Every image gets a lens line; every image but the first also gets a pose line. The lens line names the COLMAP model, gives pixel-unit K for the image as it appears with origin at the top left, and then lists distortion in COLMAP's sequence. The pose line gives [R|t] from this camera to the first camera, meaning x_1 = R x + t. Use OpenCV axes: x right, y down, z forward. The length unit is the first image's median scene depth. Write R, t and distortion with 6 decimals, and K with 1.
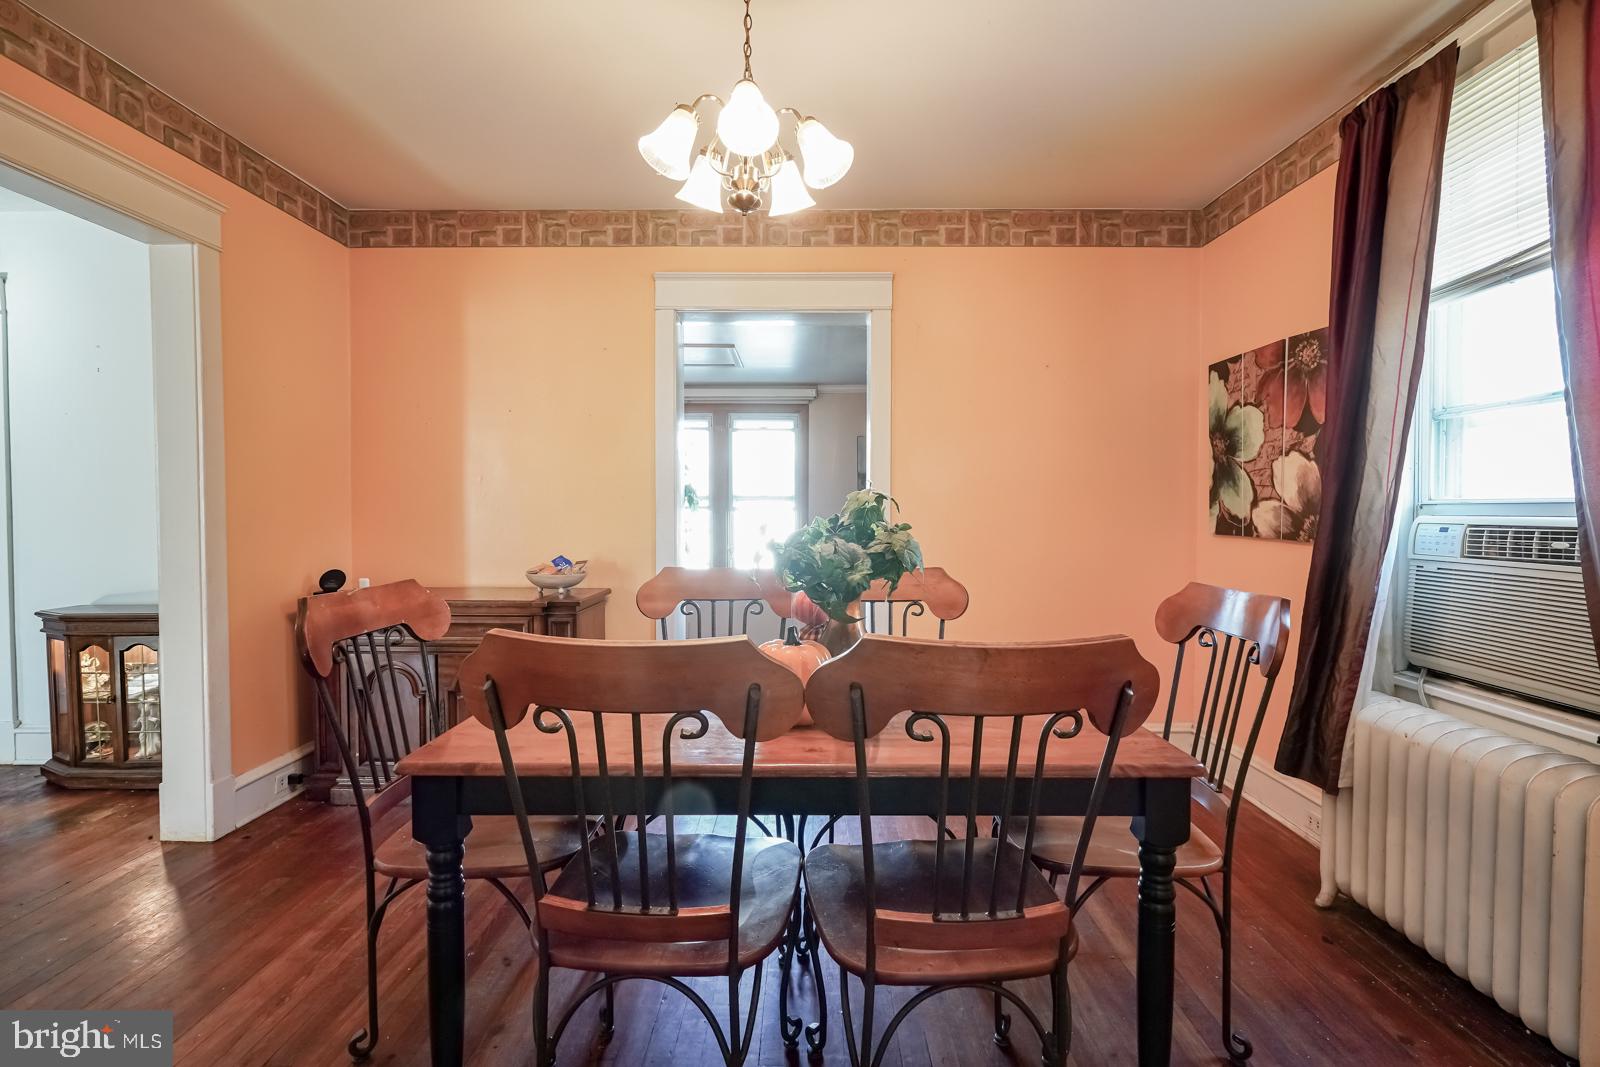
lens RADIAL K [[725.3, 0, 821.7], [0, 725.3, 540.3], [0, 0, 1]] dist [-0.006267, 0.001472]
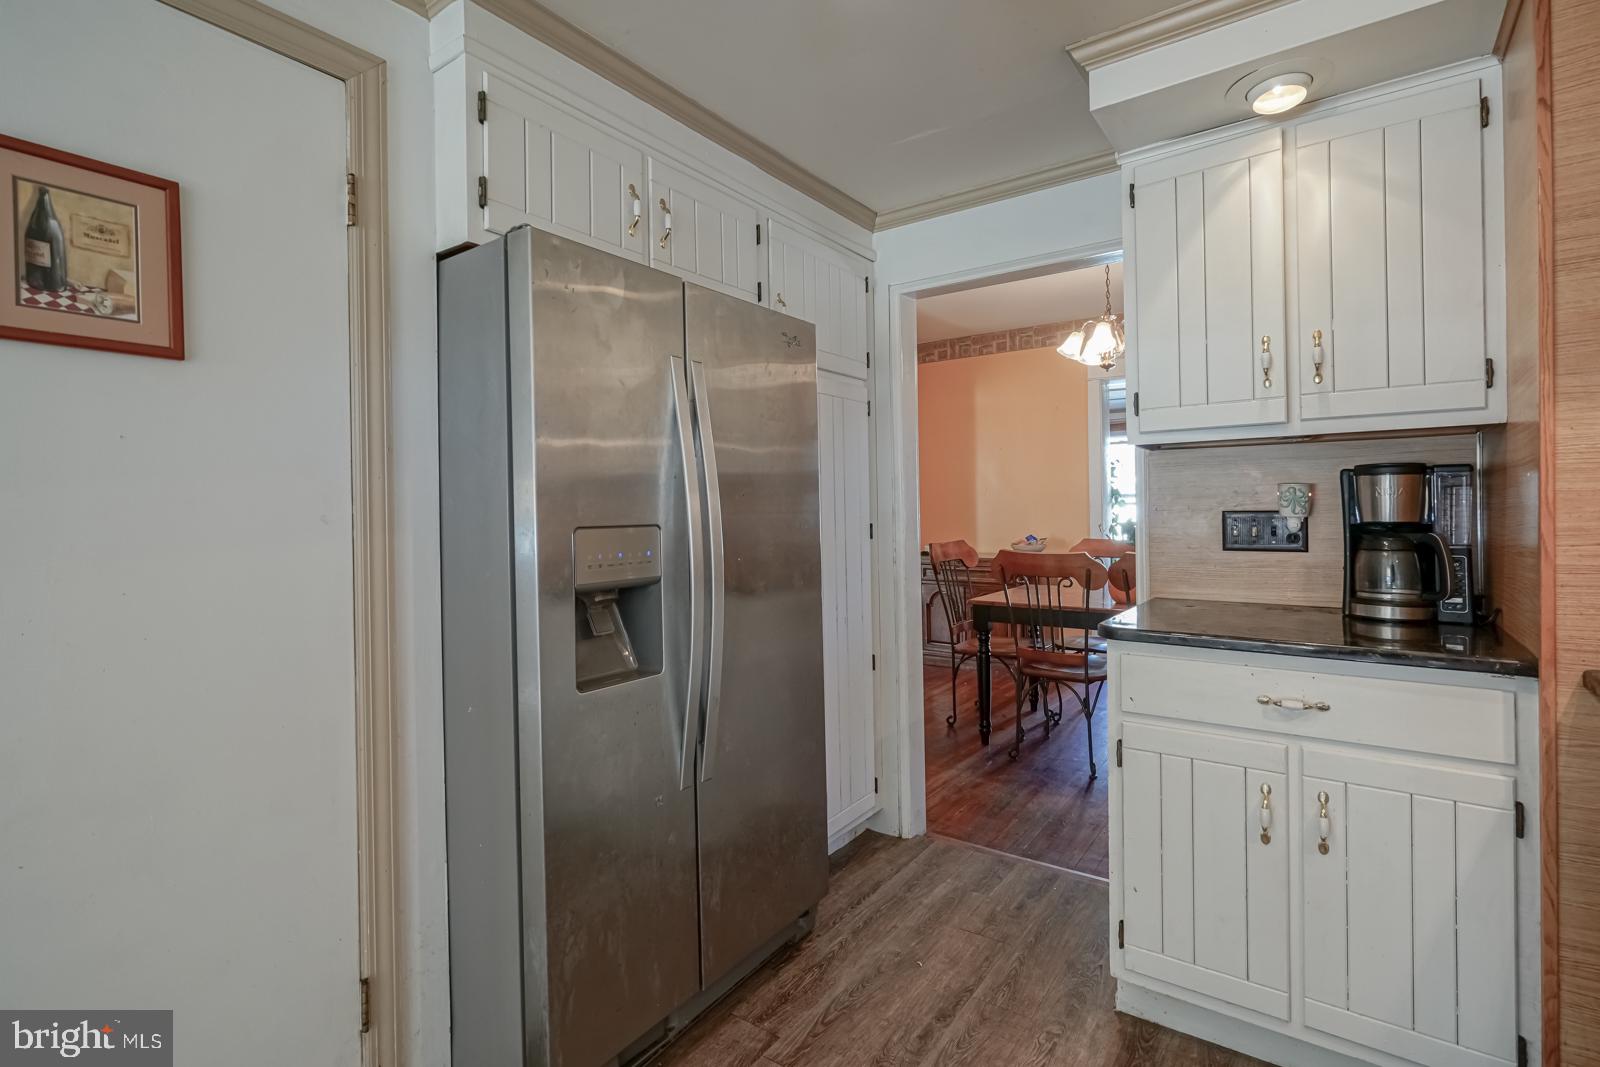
lens RADIAL K [[755.1, 0, 826.5], [0, 755.1, 504.6], [0, 0, 1]] dist [-0.001097, 0.000305]
pose [[0.812798, -0.018641, -0.582247, 0.519577], [-0.003344, 0.999322, -0.036663, 0.034760], [0.582535, 0.031747, 0.812185, -1.313066]]
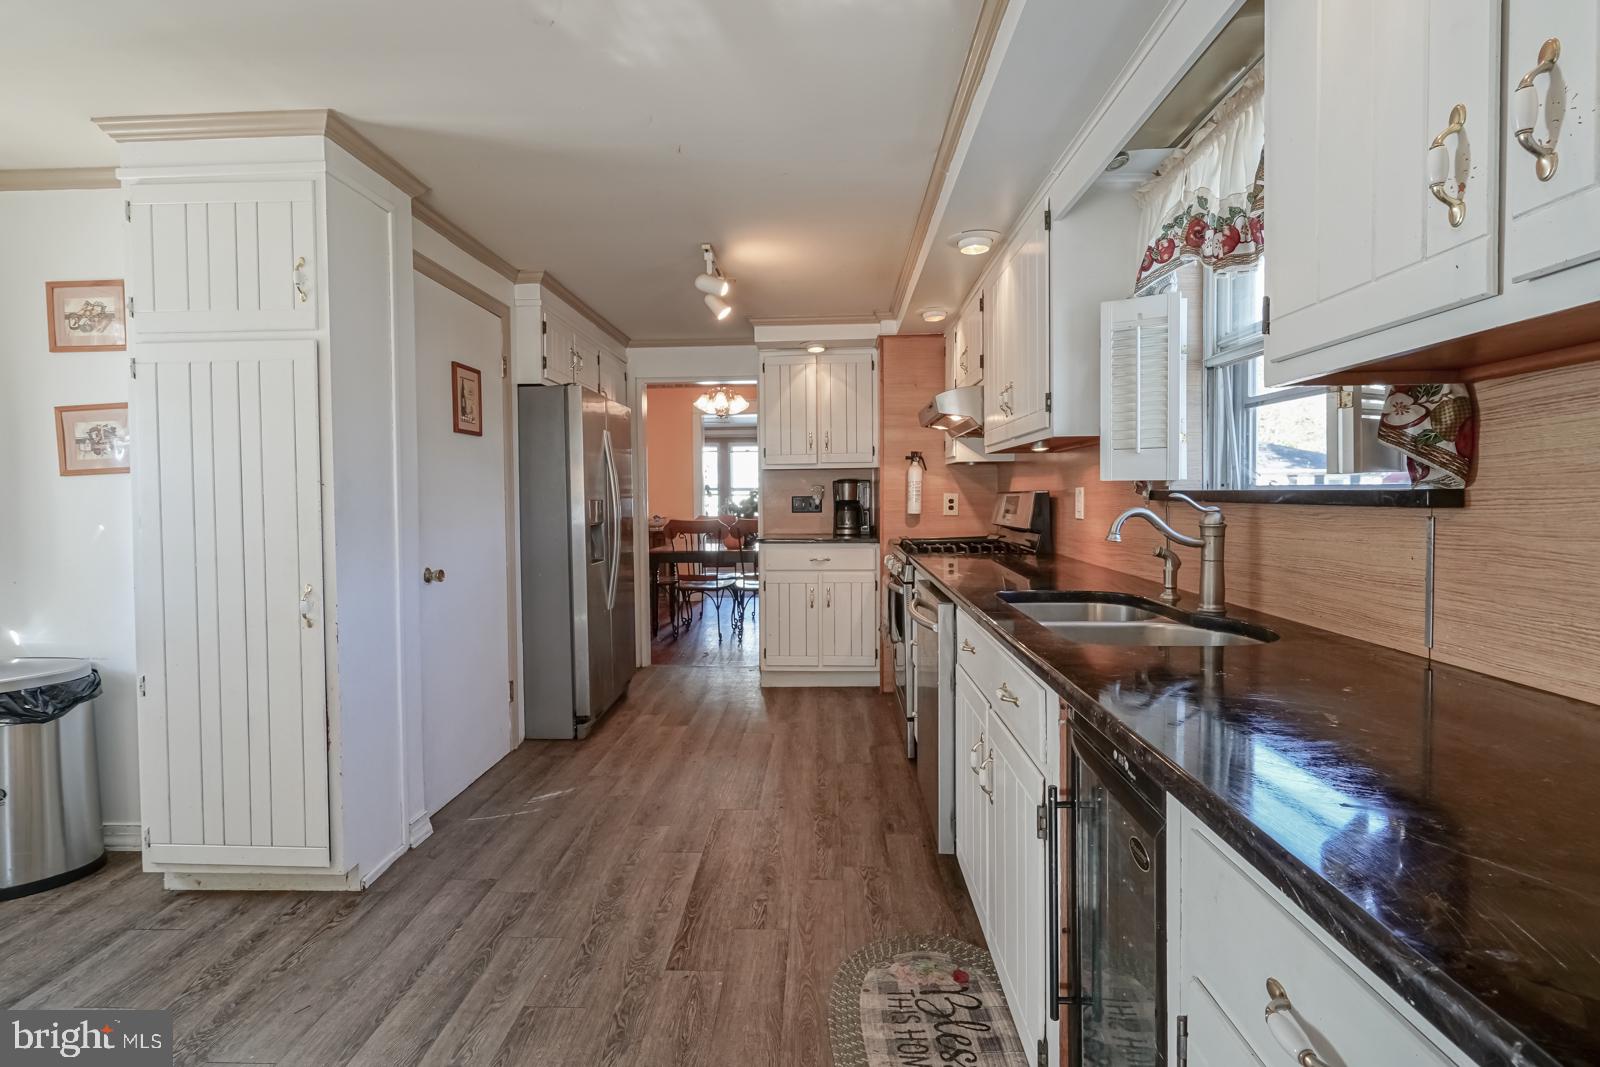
lens RADIAL K [[738.6, 0, 793.4], [0, 738.6, 518.5], [0, 0, 1]] dist [0.000435, 0.000493]
pose [[0.997653, -0.012854, -0.067248, 0.527584], [0.012548, 0.999909, -0.004969, 0.099278], [0.067306, 0.004114, 0.997724, -2.845584]]
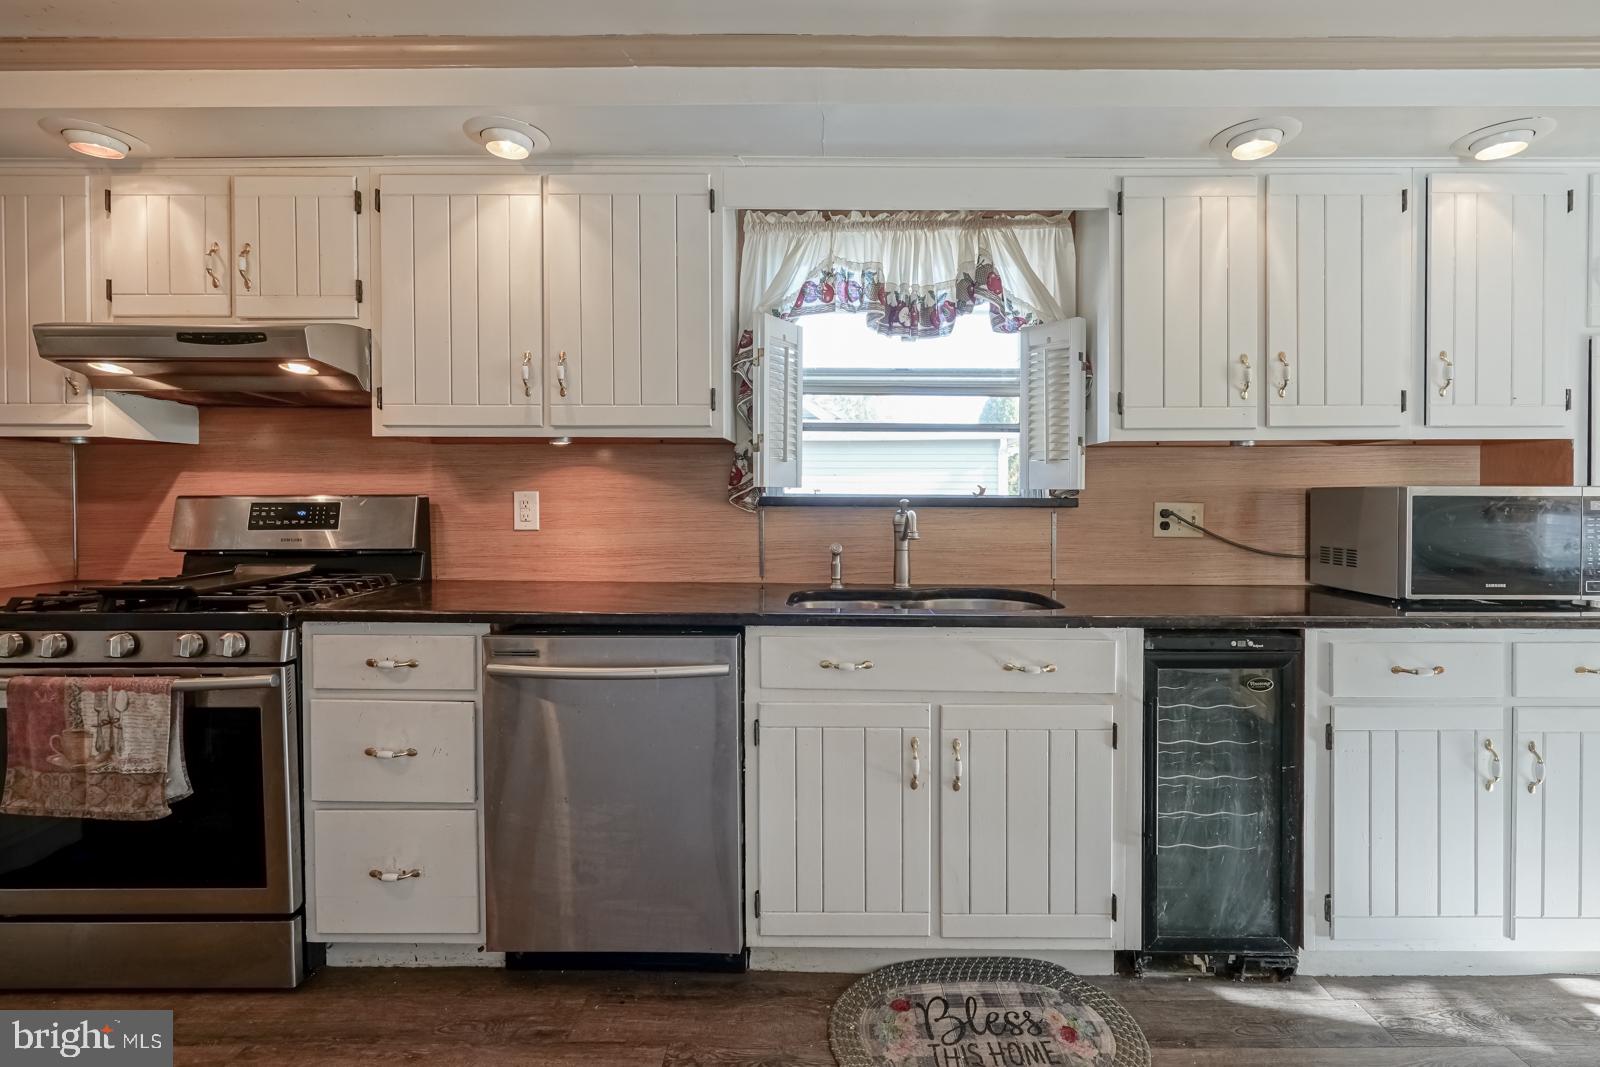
lens RADIAL K [[744.7, 0, 846.2], [0, 744.7, 507.5], [0, 0, 1]] dist [-0.001182, 0.000589]
pose [[0.018710, -0.019505, 0.999635, -0.299194], [0.035445, 0.999194, 0.018833, 0.054004], [-0.999196, 0.035079, 0.019386, -1.761062]]
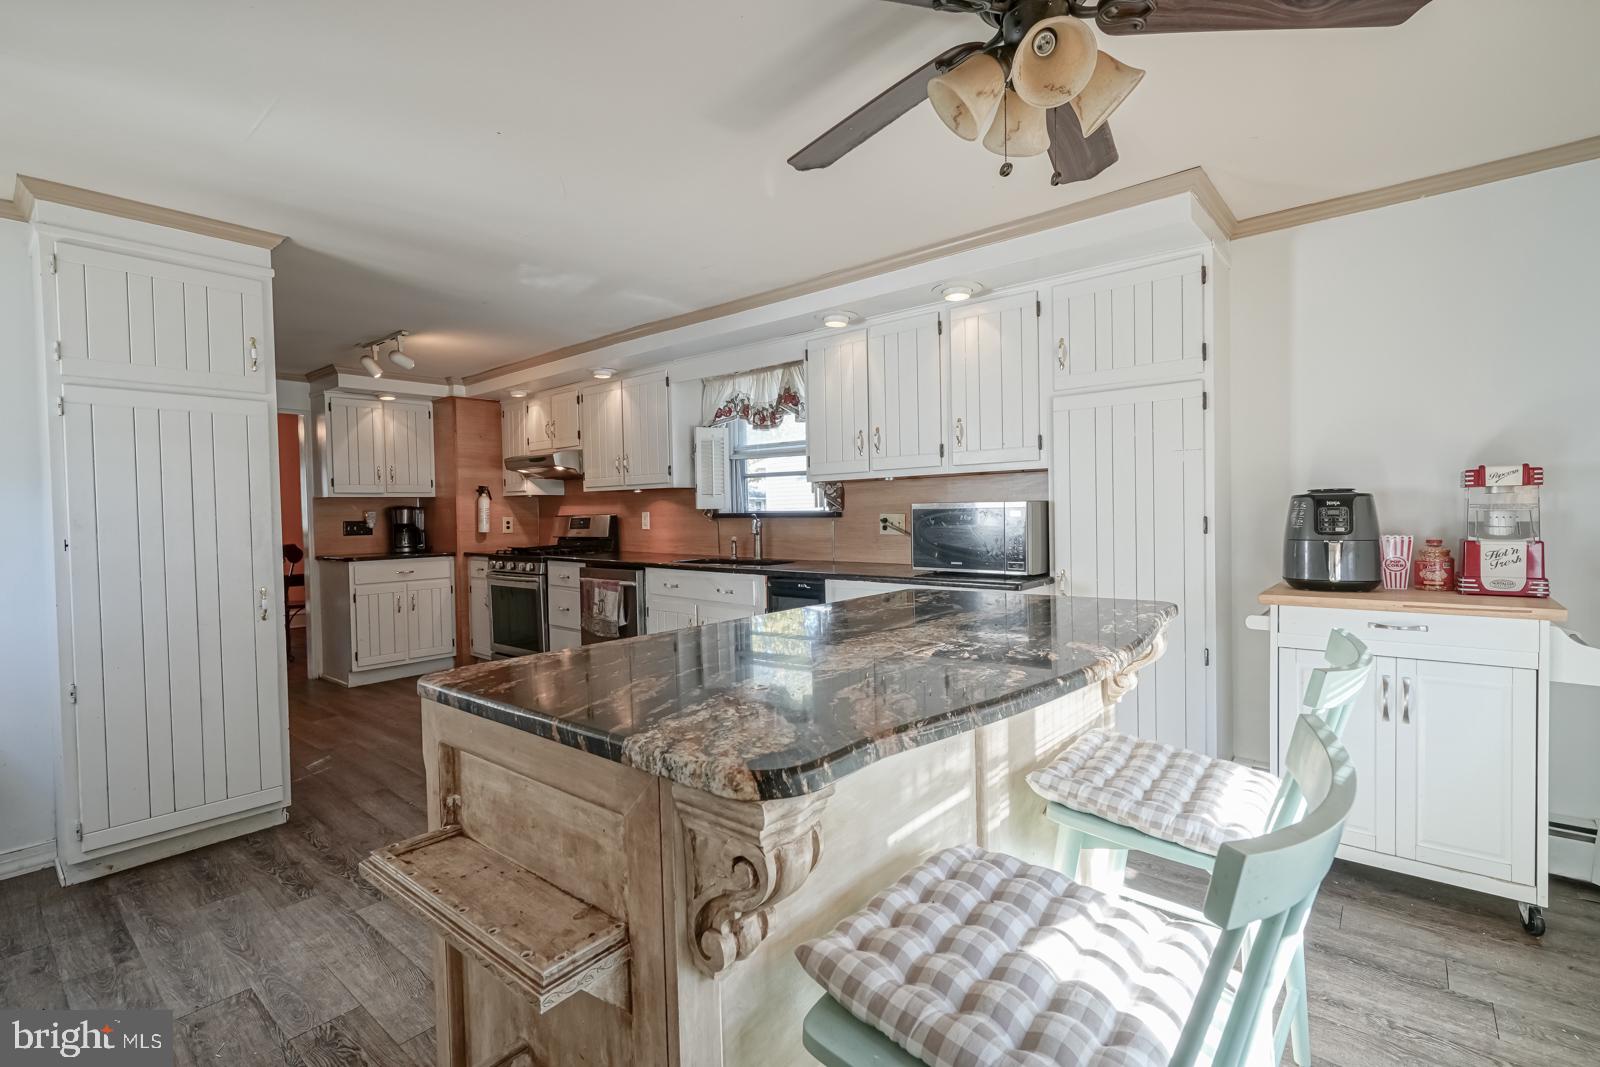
lens RADIAL K [[725.3, 0, 821.7], [0, 725.3, 540.3], [0, 0, 1]] dist [-0.006267, 0.001472]
pose [[0.643587, -0.047191, 0.763917, -0.749679], [0.048142, 0.998617, 0.021131, 0.115888], [-0.763857, 0.023177, 0.644969, -3.604582]]
